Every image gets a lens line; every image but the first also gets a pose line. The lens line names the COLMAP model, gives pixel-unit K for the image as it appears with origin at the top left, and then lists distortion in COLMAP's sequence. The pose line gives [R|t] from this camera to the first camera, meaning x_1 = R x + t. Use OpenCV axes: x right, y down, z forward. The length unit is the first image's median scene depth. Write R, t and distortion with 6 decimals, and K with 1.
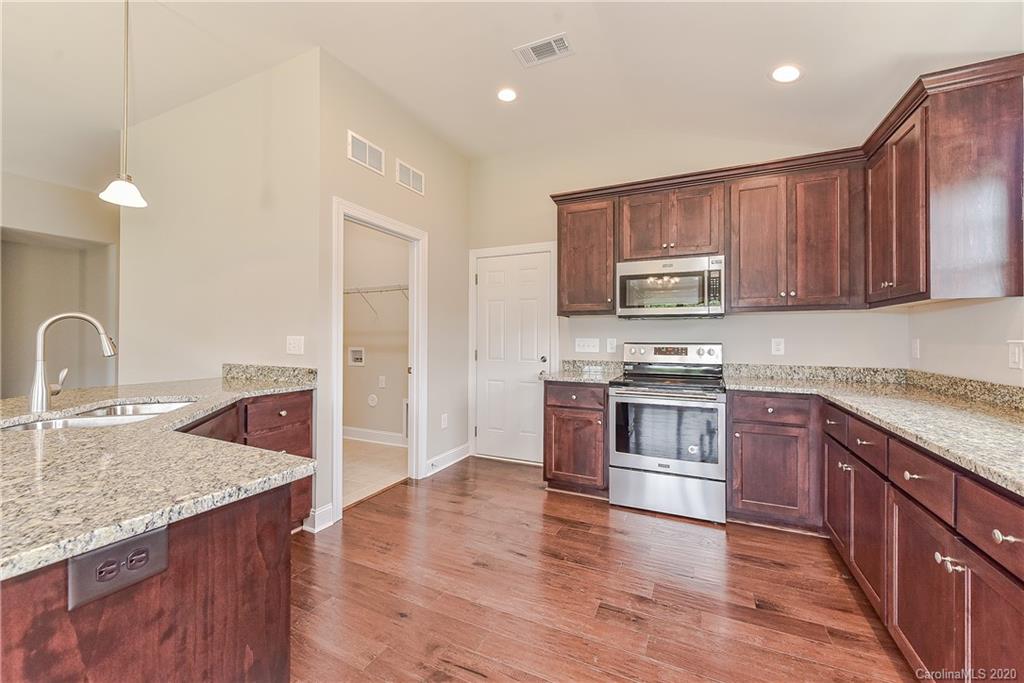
lens RADIAL K [[406.1, 0, 513.5], [0, 406.1, 337.2], [0, 0, 1]] dist [0.003973, 0.000154]
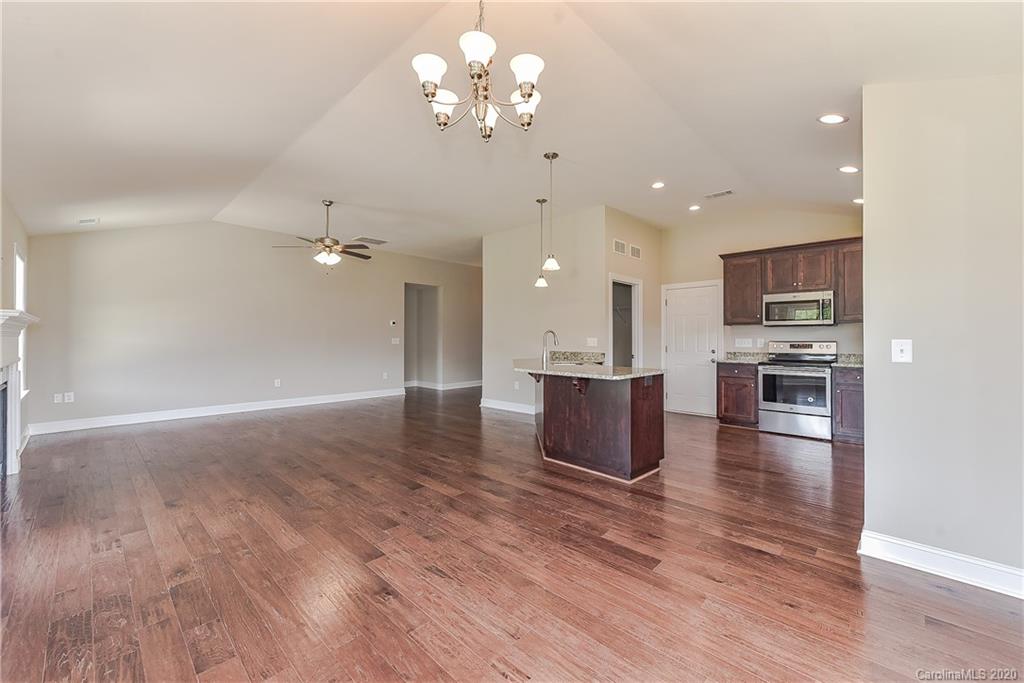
lens RADIAL K [[406.1, 0, 513.7], [0, 406.1, 335.5], [0, 0, 1]] dist [0.003973, 0.000154]
pose [[0.947743, -0.005167, -0.318992, -0.209776], [0.003100, 0.999971, -0.006987, -0.001492], [0.319019, 0.005633, 0.947732, -1.022894]]
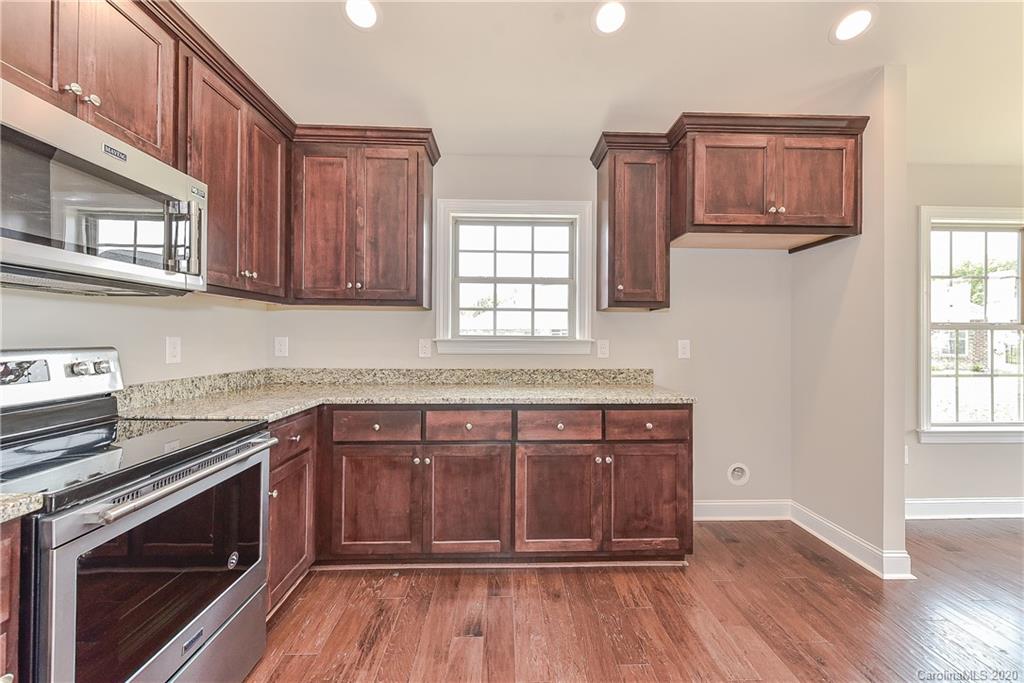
lens RADIAL K [[406.1, 0, 520.9], [0, 406.1, 333.0], [0, 0, 1]] dist [0.003973, 0.000154]
pose [[-0.467504, 0.004768, 0.883978, -0.150330], [-0.008427, 0.999916, -0.009850, -0.000832], [-0.883951, -0.012054, -0.467424, 0.815502]]
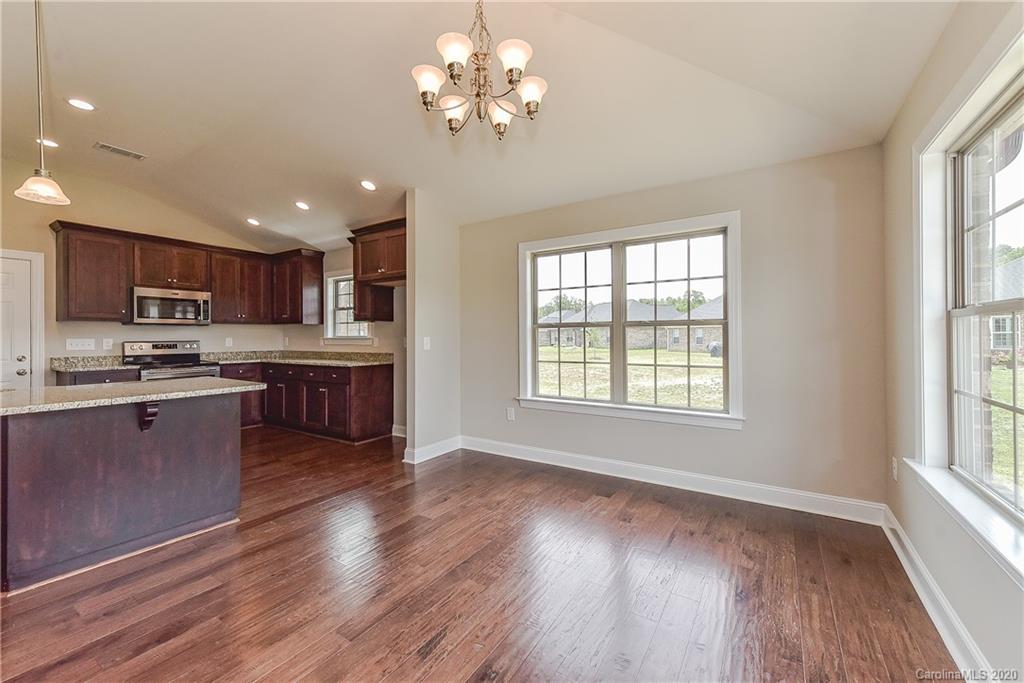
lens RADIAL K [[406.1, 0, 520.3], [0, 406.1, 333.6], [0, 0, 1]] dist [0.003973, 0.000154]
pose [[0.121622, 0.002711, 0.992573, -1.075456], [0.004855, 0.999983, -0.003327, -0.003504], [-0.992565, 0.005224, 0.121606, -0.579933]]
